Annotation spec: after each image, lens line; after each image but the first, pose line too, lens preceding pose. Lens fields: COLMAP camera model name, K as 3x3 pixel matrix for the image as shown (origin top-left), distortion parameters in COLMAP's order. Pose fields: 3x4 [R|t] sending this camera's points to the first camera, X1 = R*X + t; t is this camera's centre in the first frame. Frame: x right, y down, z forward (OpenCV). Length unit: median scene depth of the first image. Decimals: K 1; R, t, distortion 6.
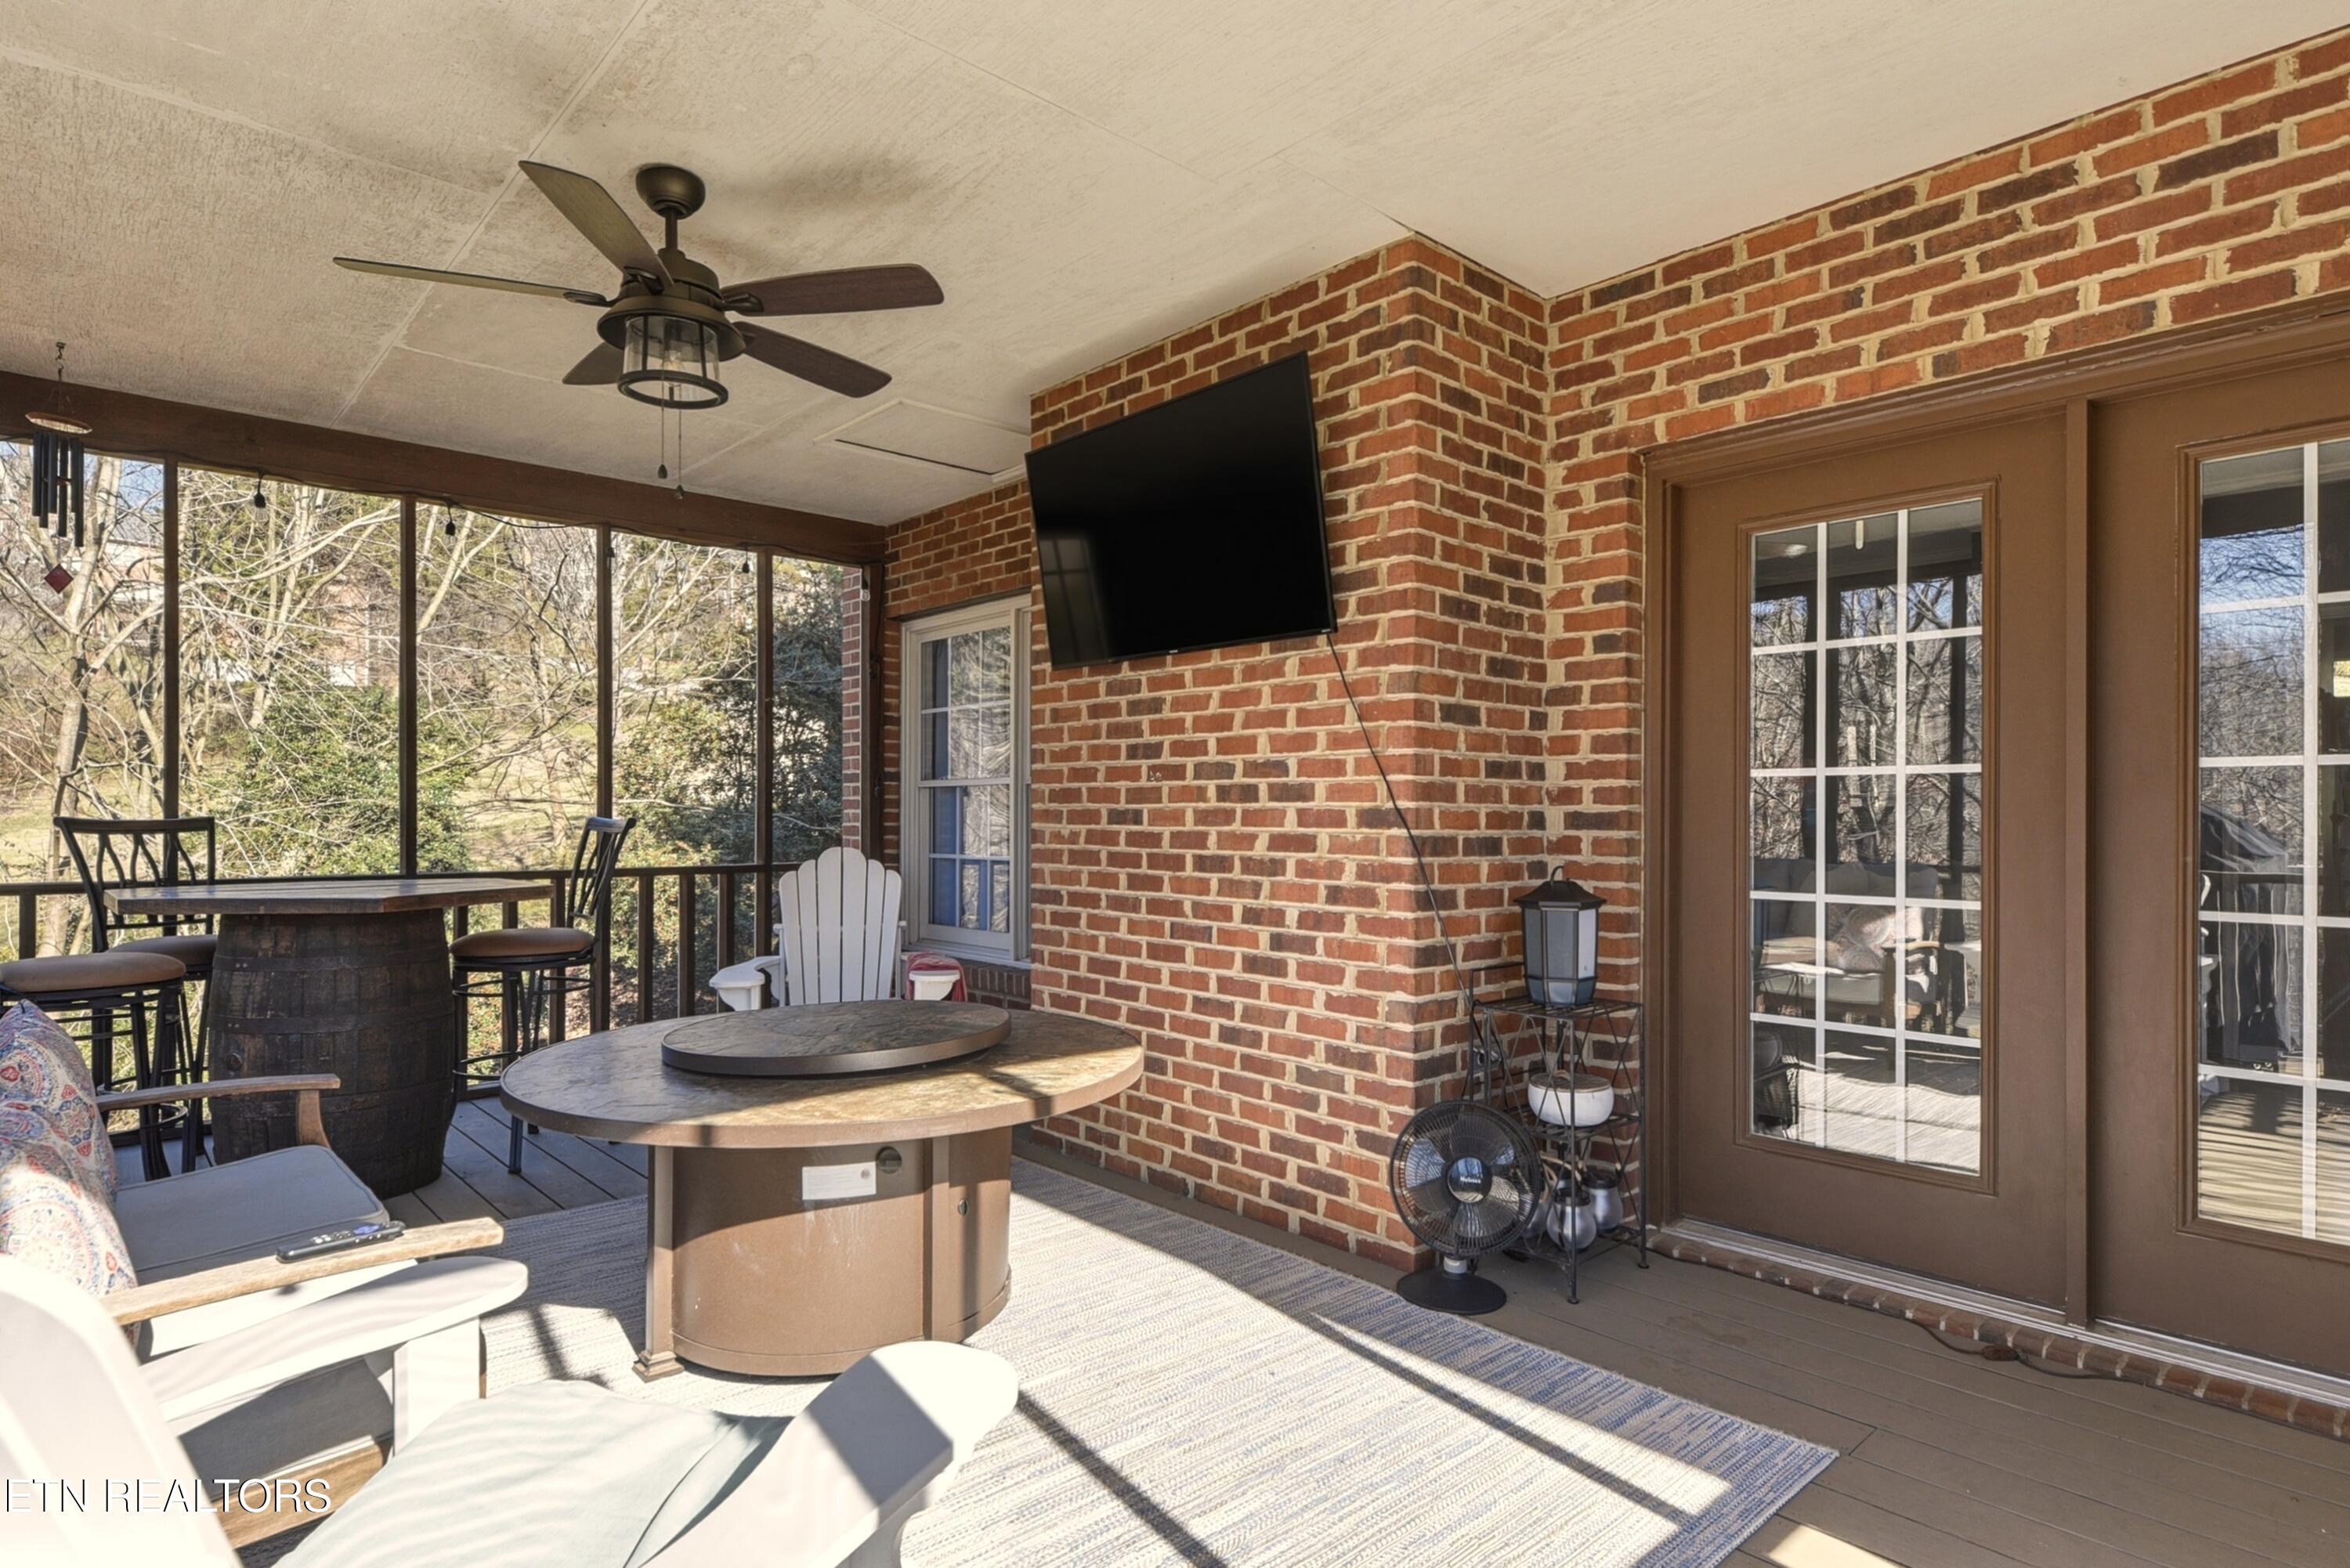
lens RADIAL K [[1240.8, 0, 1179.7], [0, 1240.8, 793.1], [0, 0, 1]] dist [0.001488, 0.000116]
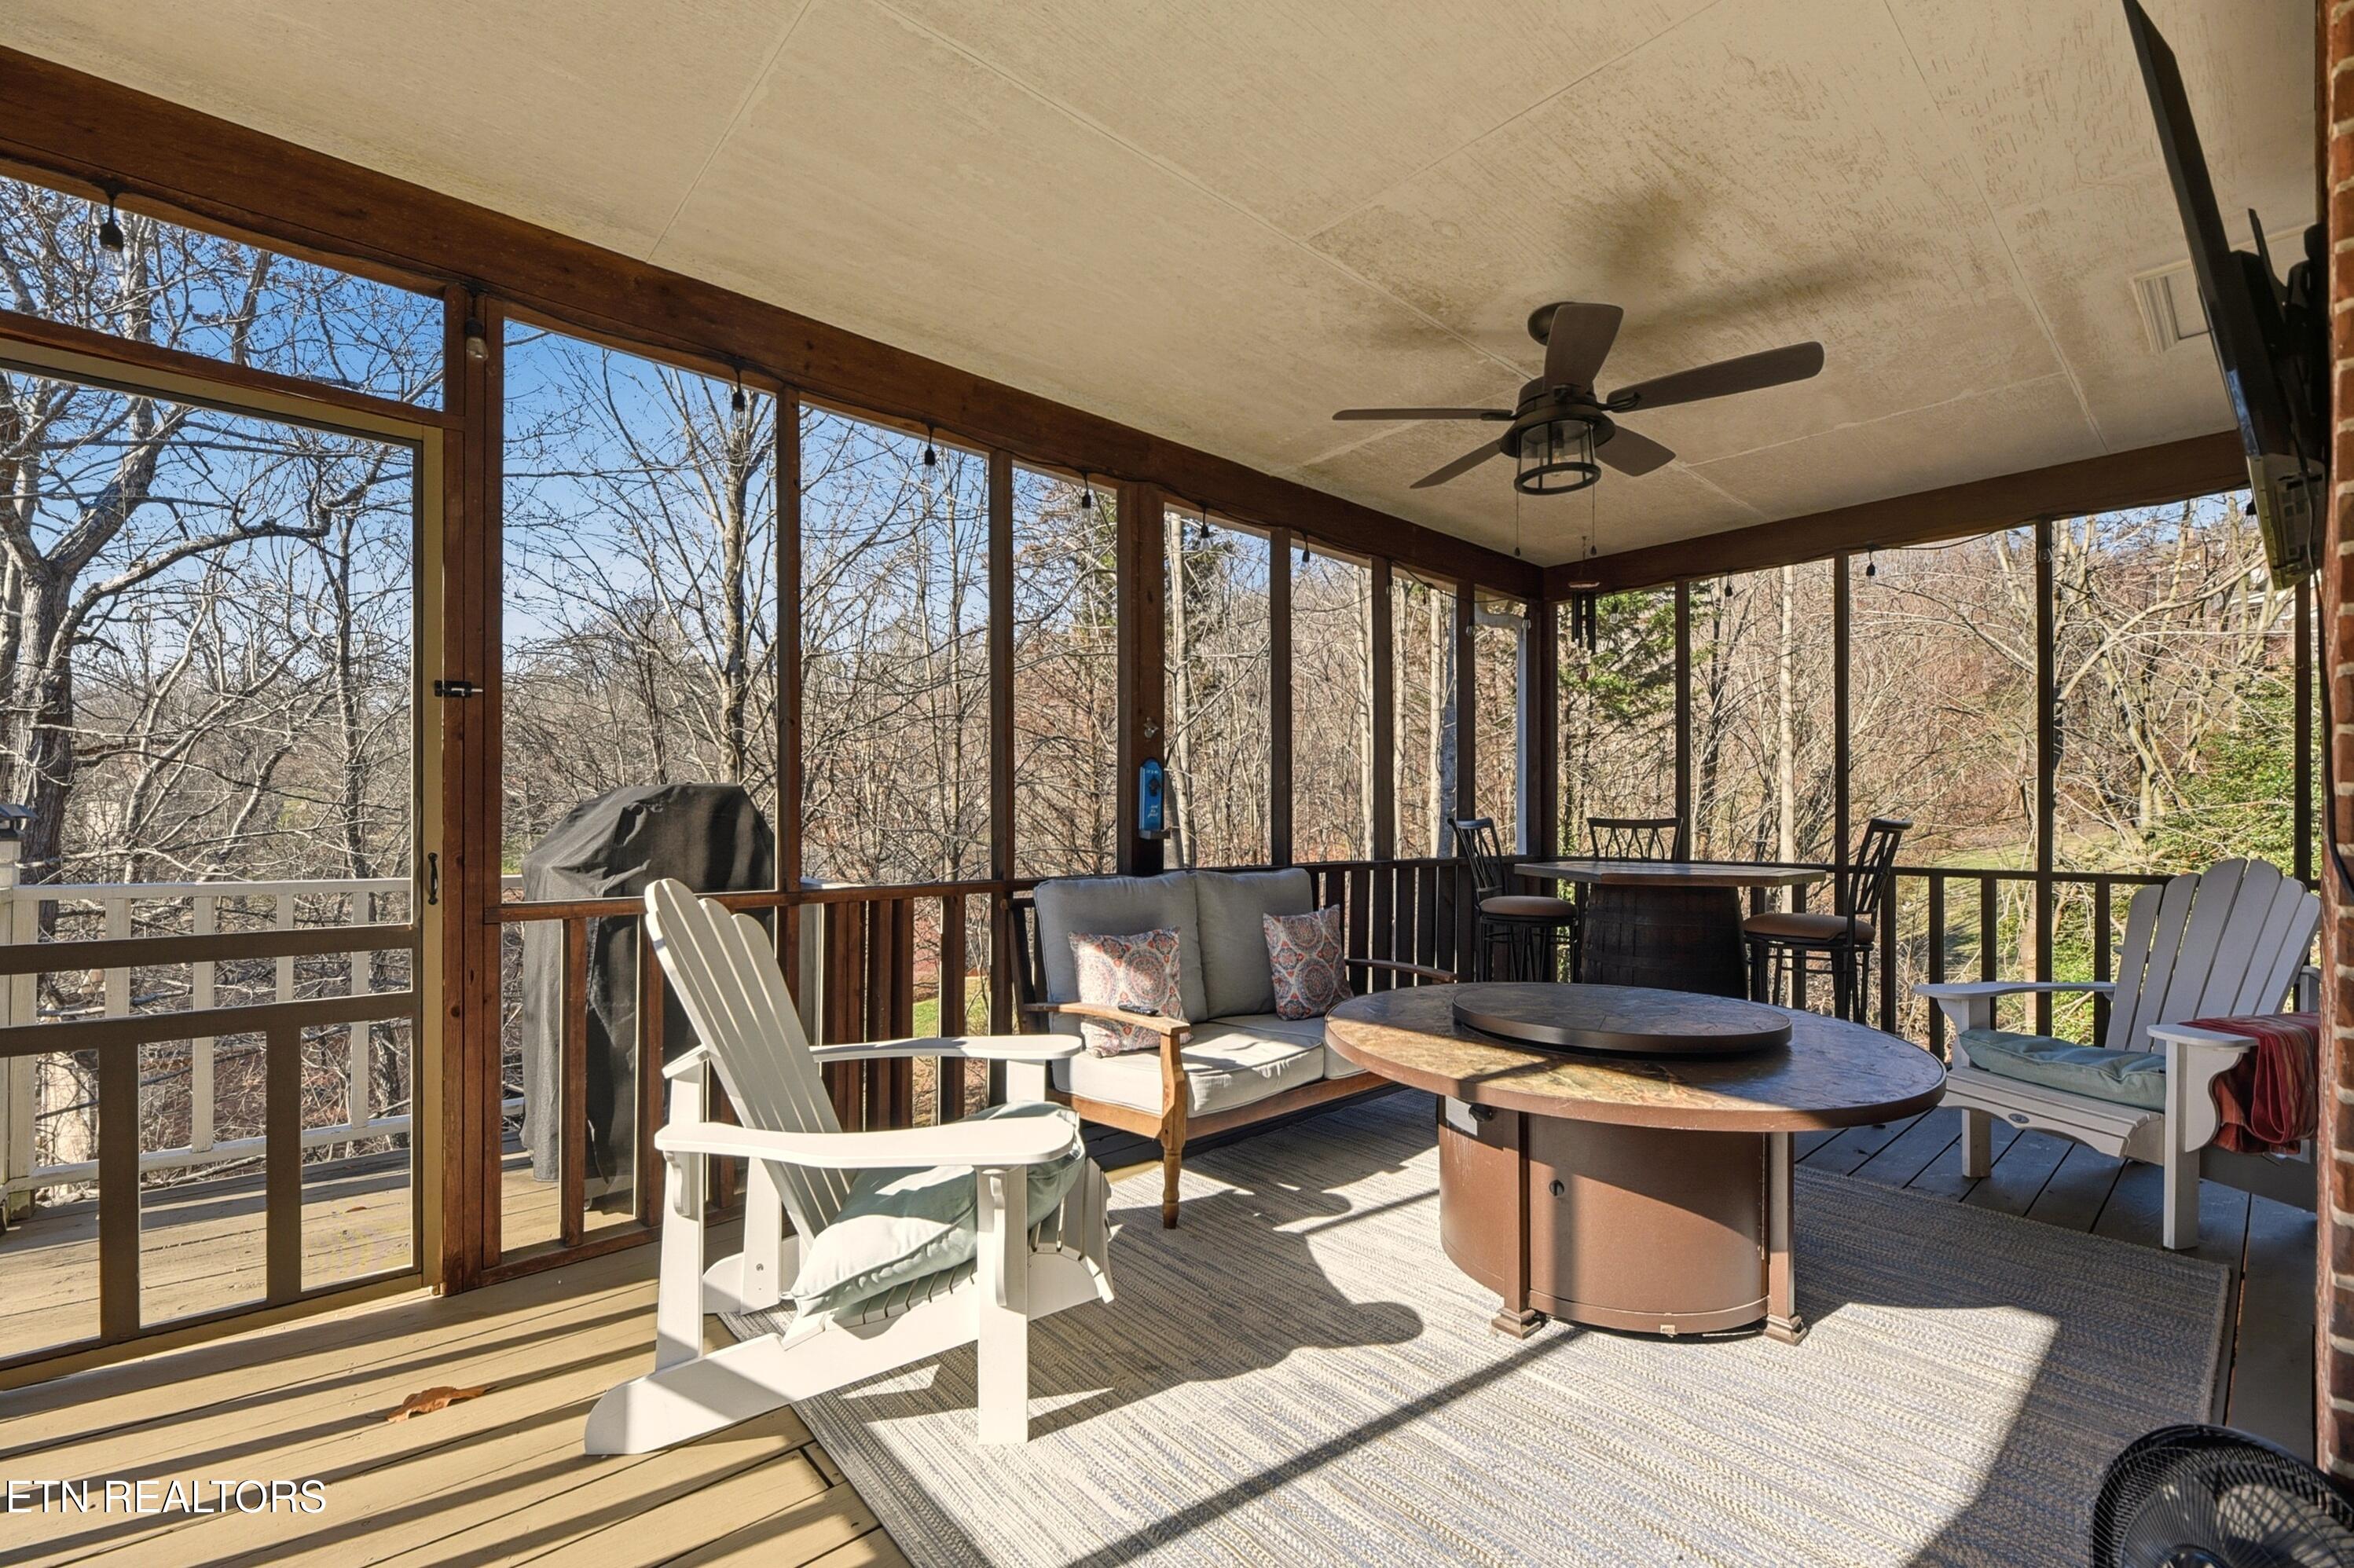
lens RADIAL K [[983.5, 0, 1172.7], [0, 983.5, 797.5], [0, 0, 1]] dist [-0.003017, -0.000294]
pose [[-0.024325, -0.018805, -0.999527, 0.488623], [0.019408, 0.999626, -0.019279, 0.008413], [0.999516, -0.019868, -0.023951, 0.510424]]
